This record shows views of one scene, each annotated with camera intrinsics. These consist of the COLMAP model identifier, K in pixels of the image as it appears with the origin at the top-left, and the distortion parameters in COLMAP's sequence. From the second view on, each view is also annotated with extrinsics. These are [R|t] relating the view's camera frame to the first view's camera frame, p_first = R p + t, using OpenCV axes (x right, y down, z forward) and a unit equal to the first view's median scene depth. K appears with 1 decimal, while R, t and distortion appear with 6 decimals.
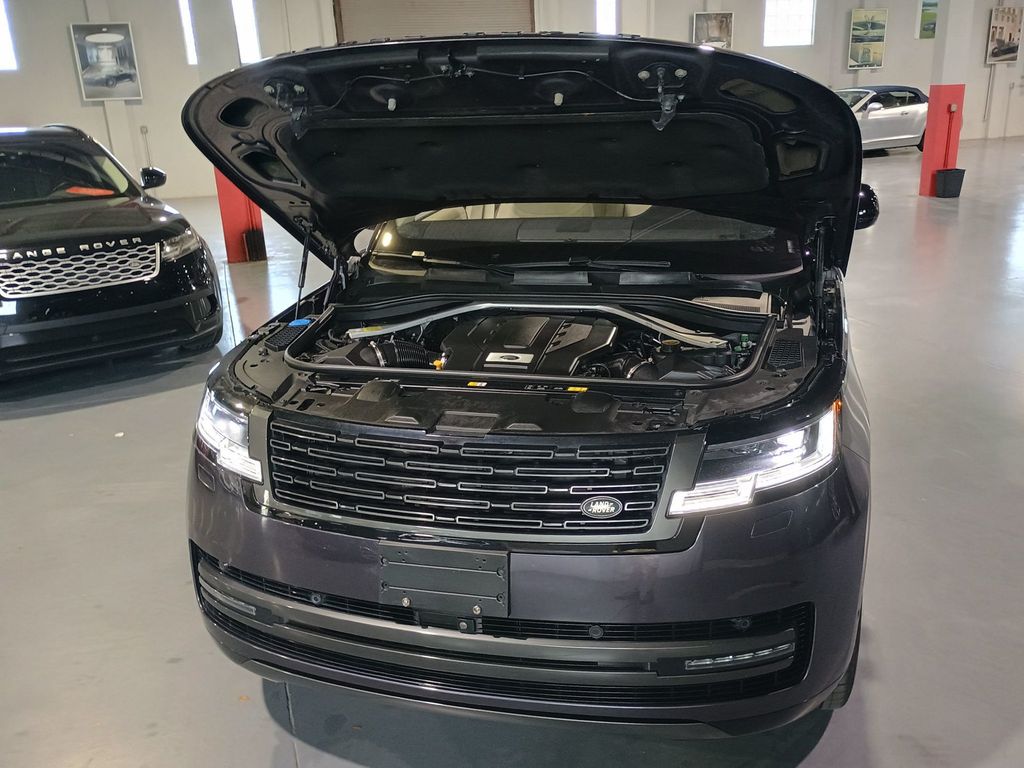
lens RADIAL K [[884.5, 0, 514.8], [0, 884.5, 368.0], [0, 0, 1]] dist [0.067196, -0.086299]
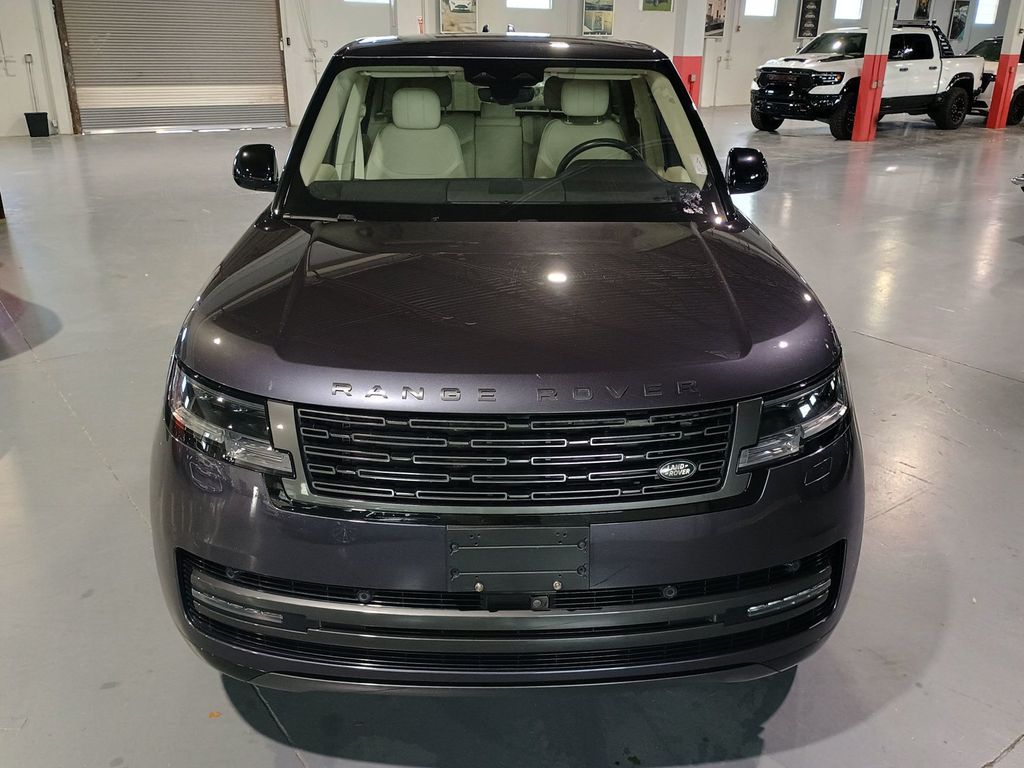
lens RADIAL K [[884.5, 0, 514.8], [0, 884.5, 368.0], [0, 0, 1]] dist [0.067196, -0.086299]
pose [[0.955407, -0.055441, 0.290040, -0.310742], [0.042396, 0.997795, 0.051073, -0.015736], [-0.292232, -0.036499, 0.955651, 0.078246]]
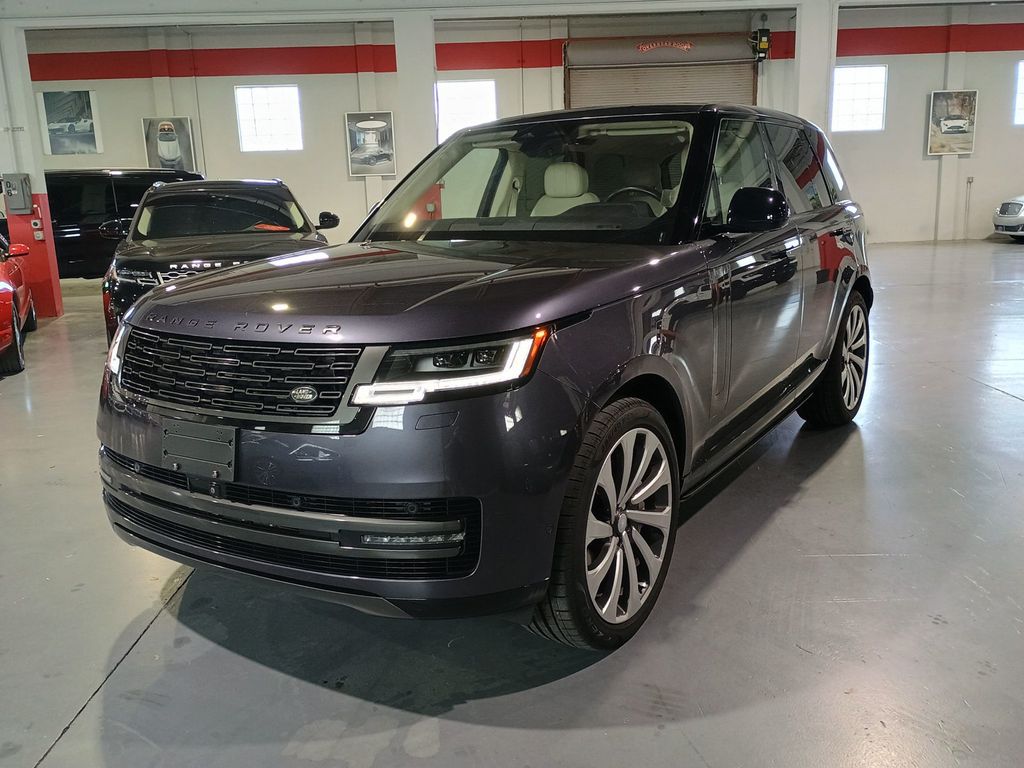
lens RADIAL K [[860.9, 0, 514.0], [0, 860.9, 342.5], [0, 0, 1]] dist [0.058713, -0.006169]
pose [[0.956787, 0.060588, -0.284408, 0.597460], [-0.093053, 0.990417, -0.102052, 0.153343], [0.275499, 0.124107, 0.953256, -0.044954]]
